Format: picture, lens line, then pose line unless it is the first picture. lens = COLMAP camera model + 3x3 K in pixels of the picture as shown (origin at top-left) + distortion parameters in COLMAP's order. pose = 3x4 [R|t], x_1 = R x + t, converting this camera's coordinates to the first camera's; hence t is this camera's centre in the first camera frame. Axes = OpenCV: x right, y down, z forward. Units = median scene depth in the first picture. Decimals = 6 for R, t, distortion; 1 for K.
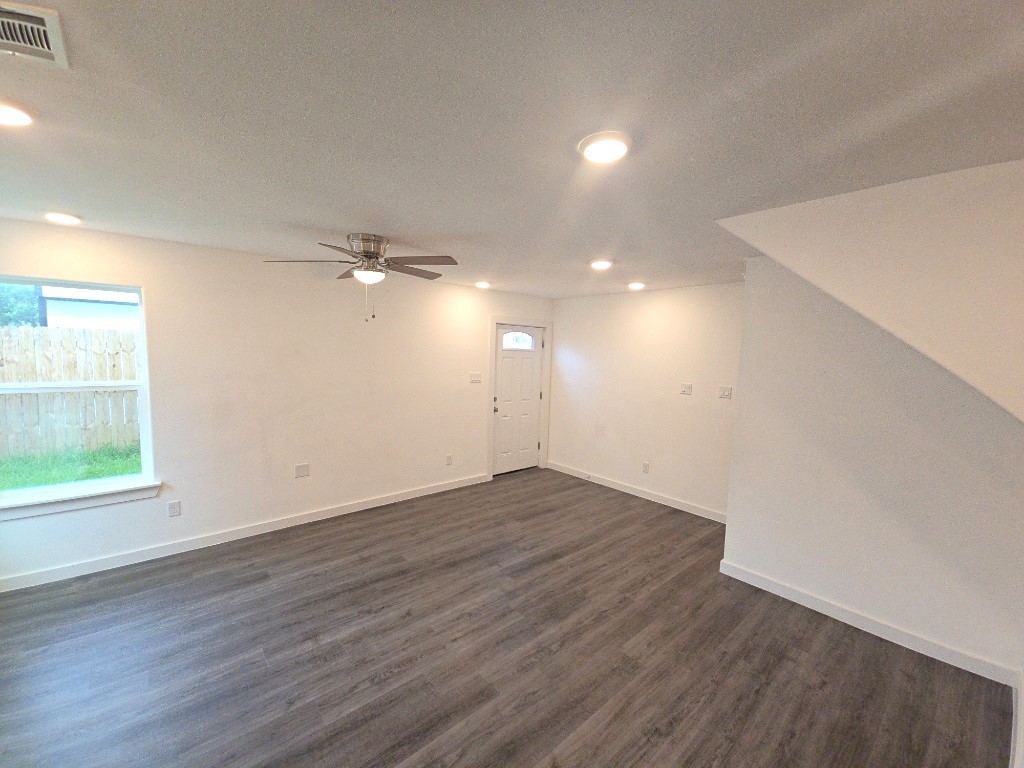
lens RADIAL K [[414.9, 0, 511.2], [0, 414.9, 390.6], [0, 0, 1]] dist [0.001706, -0.003599]
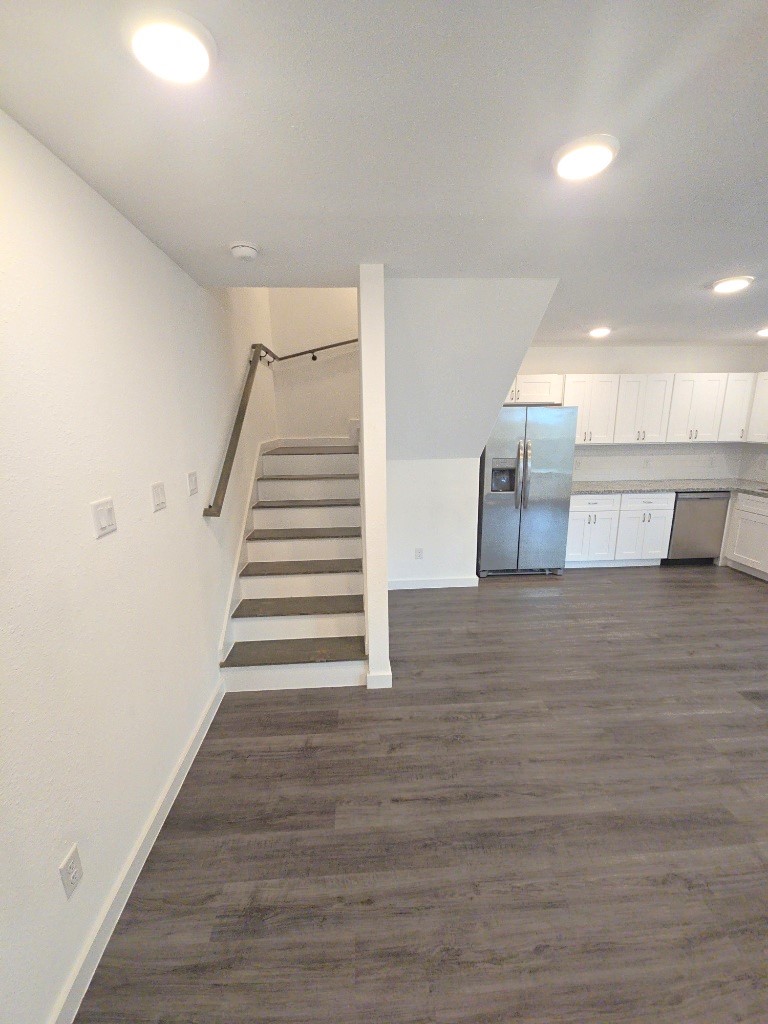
lens RADIAL K [[414.9, 0, 377.9], [0, 414.9, 510.7], [0, 0, 1]] dist [0.001706, -0.003599]
pose [[-0.785671, -0.152116, 0.599651, 0.098619], [0.047534, 0.951590, 0.303674, -0.135517], [-0.616815, 0.267092, -0.740406, 1.566261]]
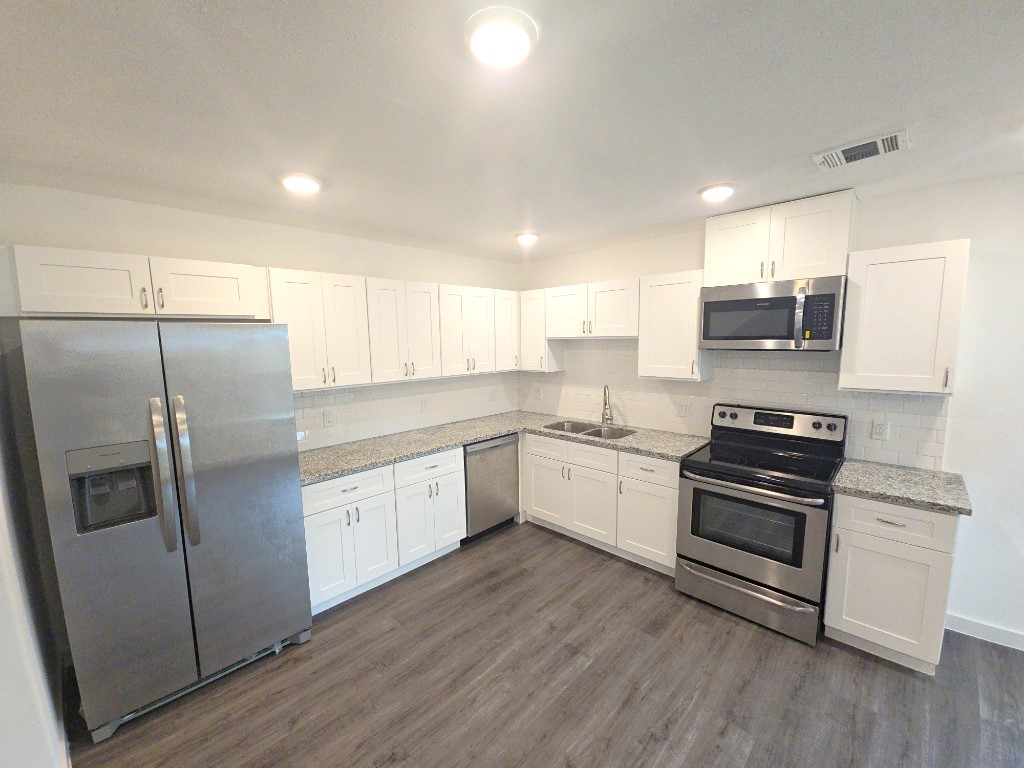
lens RADIAL K [[414.9, 0, 511.2], [0, 414.9, 390.6], [0, 0, 1]] dist [0.001706, -0.003599]
pose [[-0.996664, -0.005313, -0.081436, 0.124452], [-0.022797, 0.976281, 0.215302, -0.070622], [0.078361, 0.216440, -0.973146, 0.849585]]
